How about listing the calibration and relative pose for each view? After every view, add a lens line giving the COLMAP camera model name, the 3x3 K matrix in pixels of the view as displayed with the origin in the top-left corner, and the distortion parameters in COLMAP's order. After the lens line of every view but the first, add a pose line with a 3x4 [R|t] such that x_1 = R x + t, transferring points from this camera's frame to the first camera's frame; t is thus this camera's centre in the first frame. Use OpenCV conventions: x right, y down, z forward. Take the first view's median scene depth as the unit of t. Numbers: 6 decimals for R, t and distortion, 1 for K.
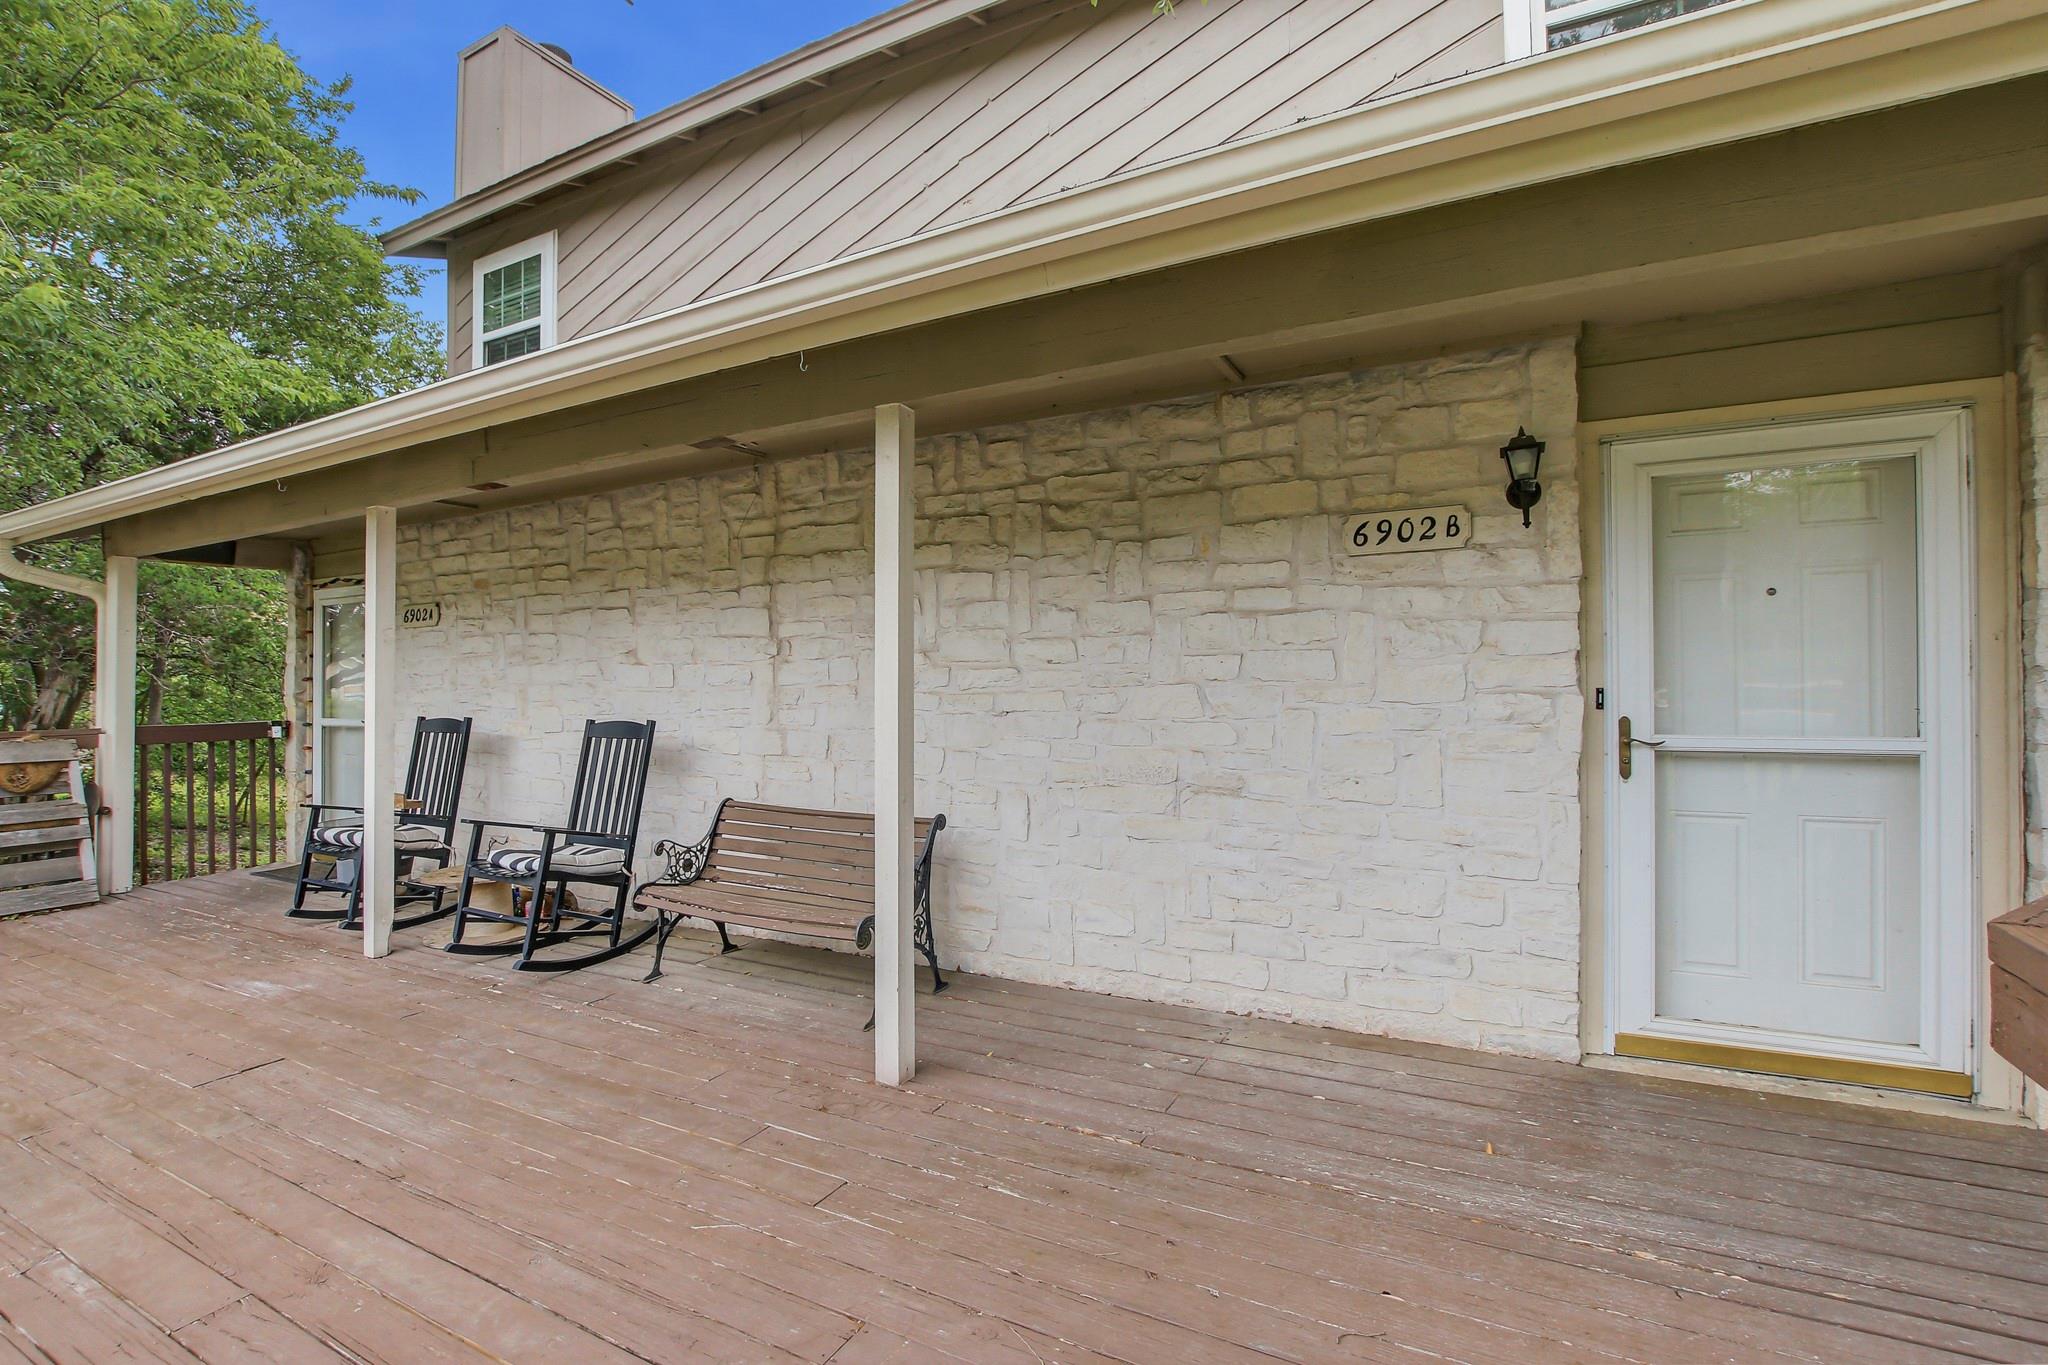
lens RADIAL K [[955.3, 0, 1023.7], [0, 955.3, 681.5], [0, 0, 1]] dist [-0.033265, 0.006740]
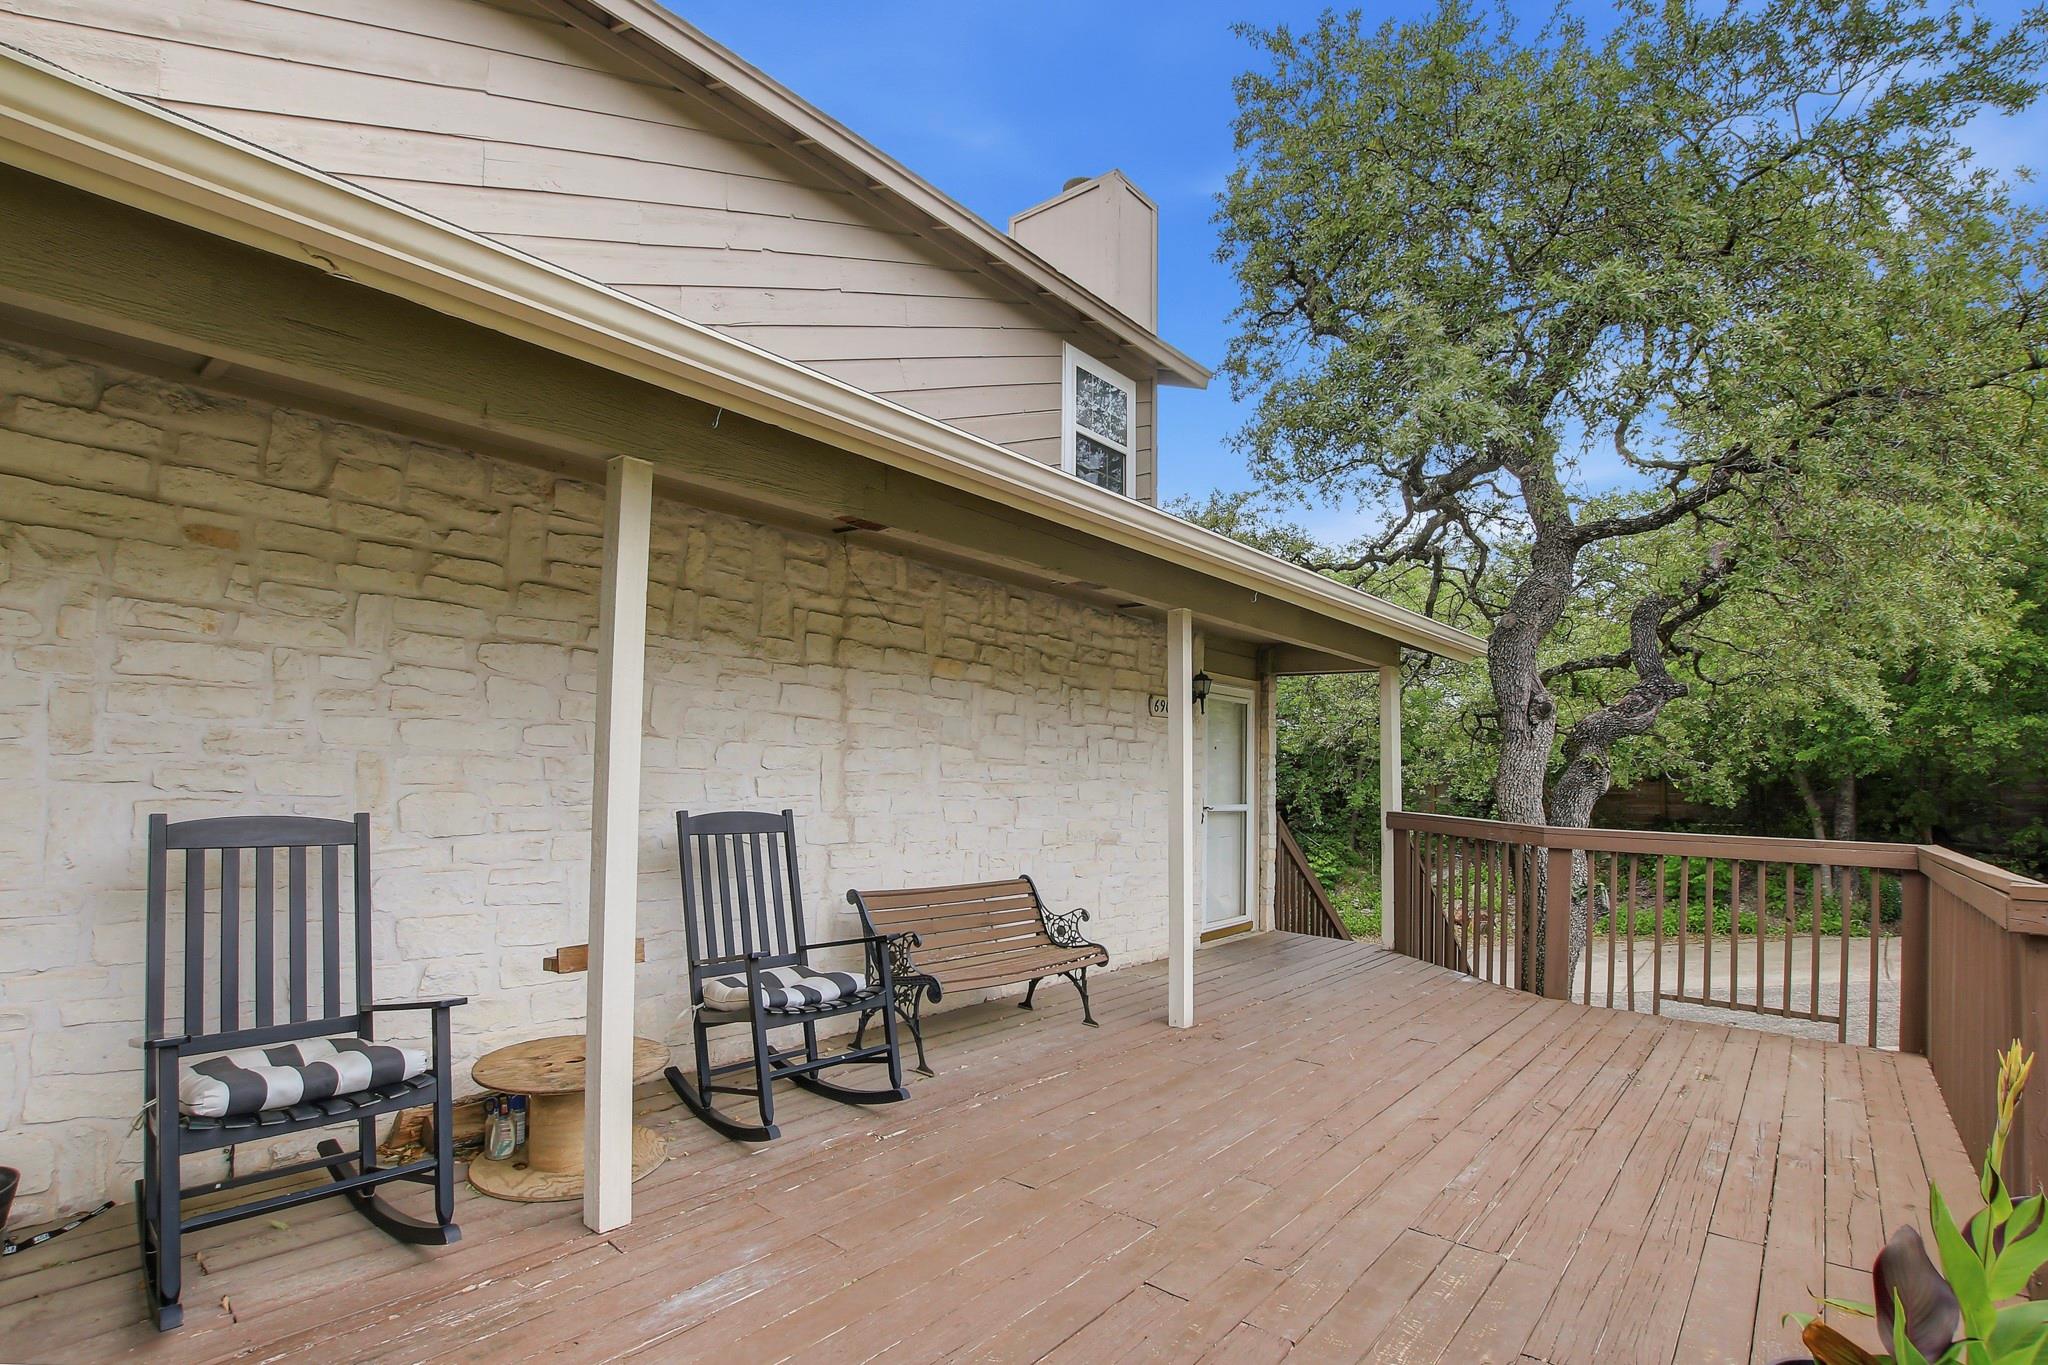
lens RADIAL K [[976.1, 0, 1048.3], [0, 976.1, 735.3], [0, 0, 1]] dist [-0.033661, 0.000708]
pose [[0.179117, 0.057366, 0.982154, -1.342578], [-0.026377, 0.998220, -0.053494, 0.016347], [-0.983474, -0.016325, 0.180312, 0.687024]]
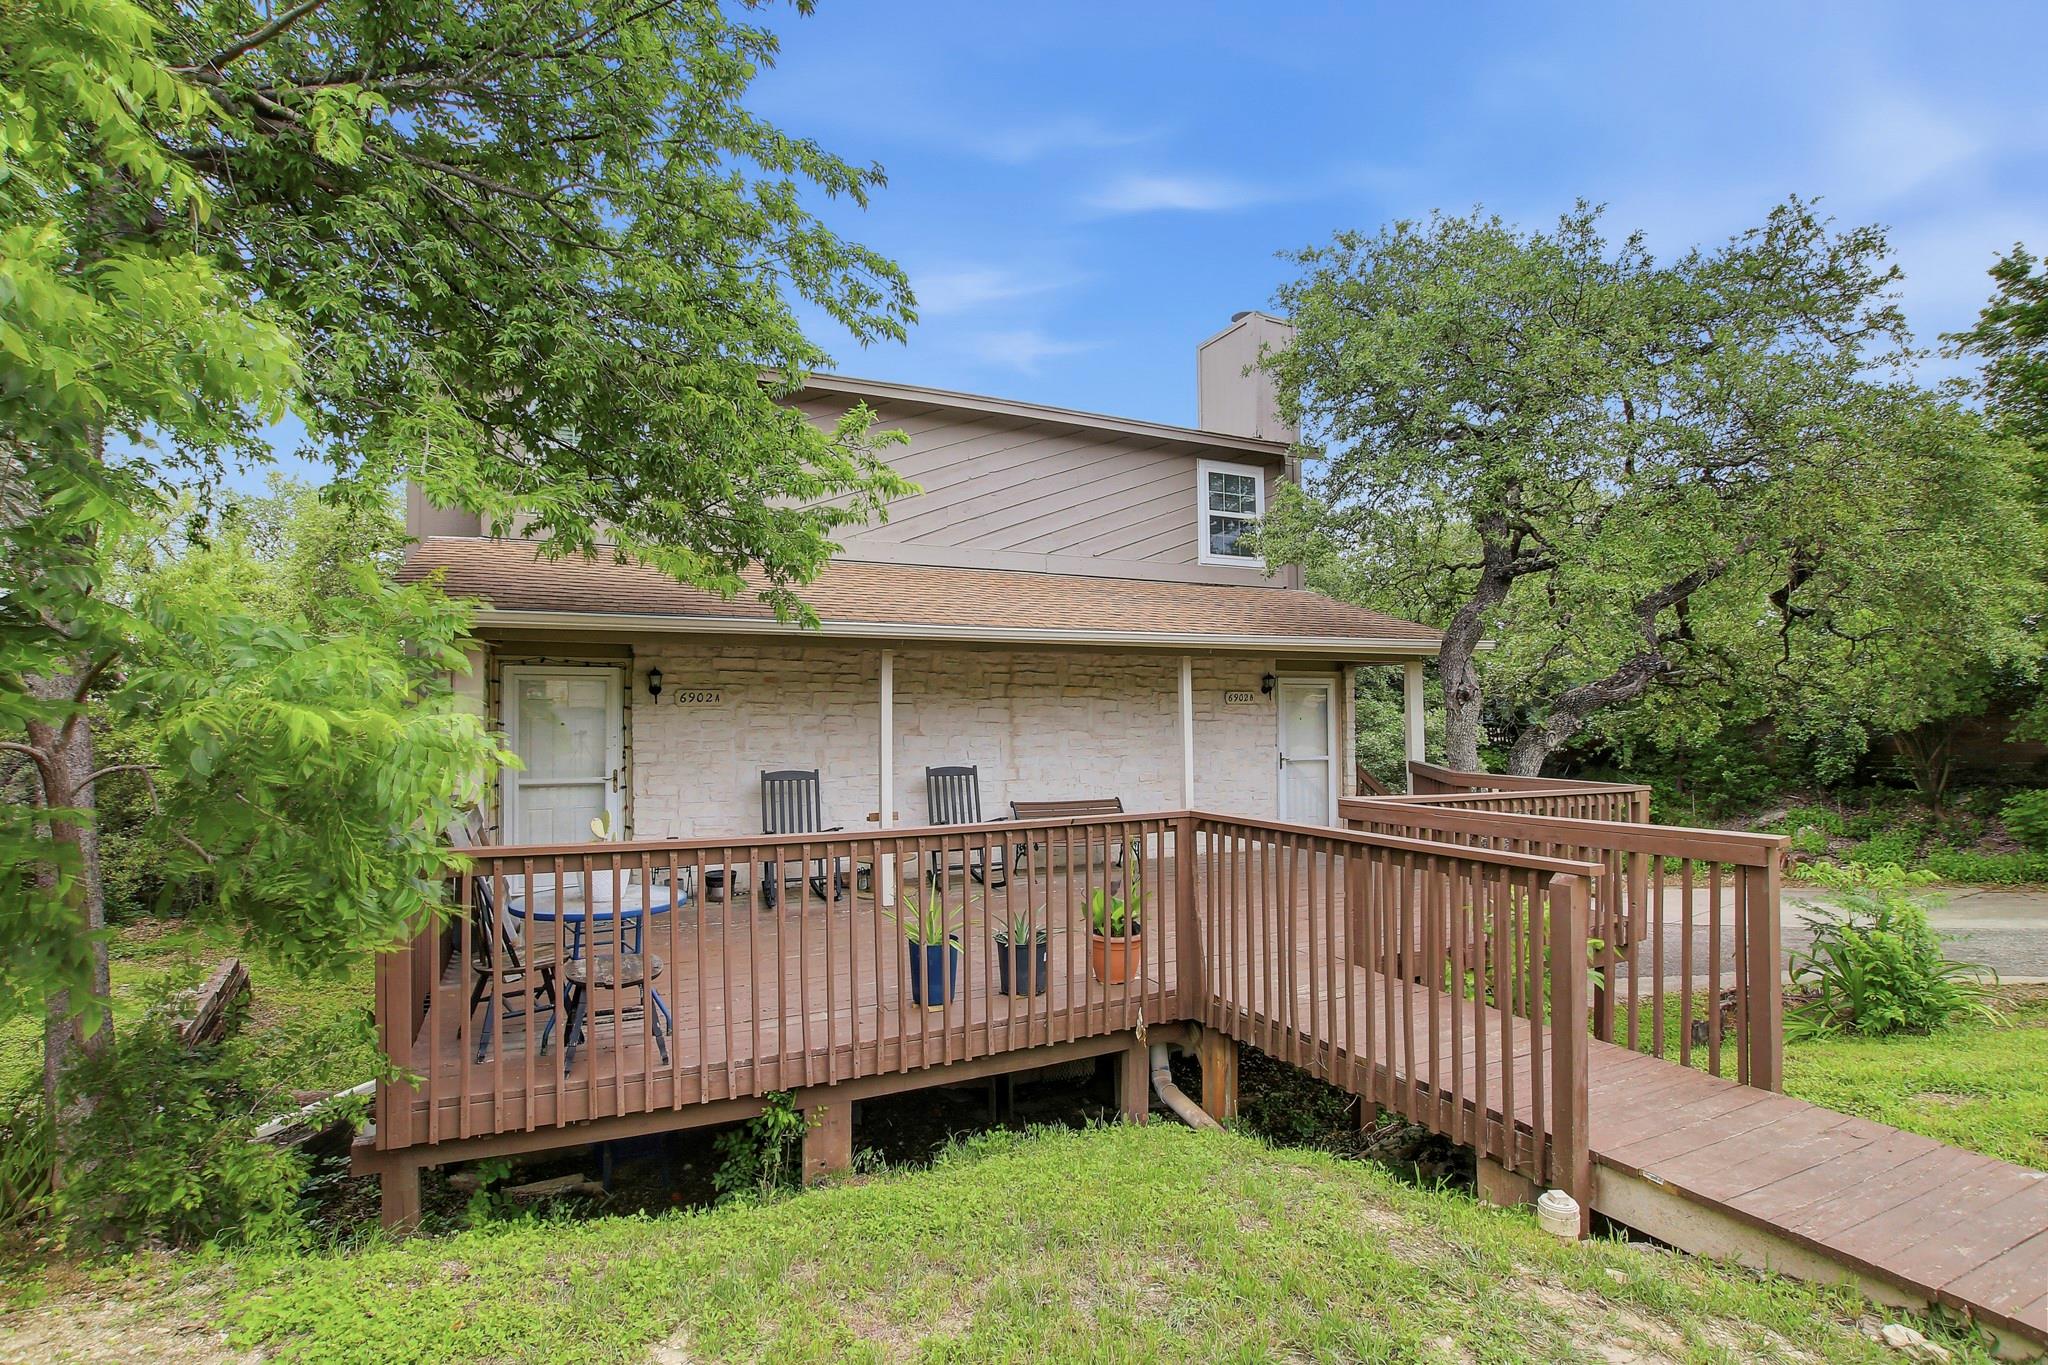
lens RADIAL K [[955.3, 0, 1023.7], [0, 955.3, 681.5], [0, 0, 1]] dist [-0.033265, 0.006740]
pose [[0.597473, 0.037022, 0.801034, -2.138741], [-0.005646, 0.999103, -0.041965, -0.056085], [-0.801869, 0.020550, 0.597146, -0.295663]]
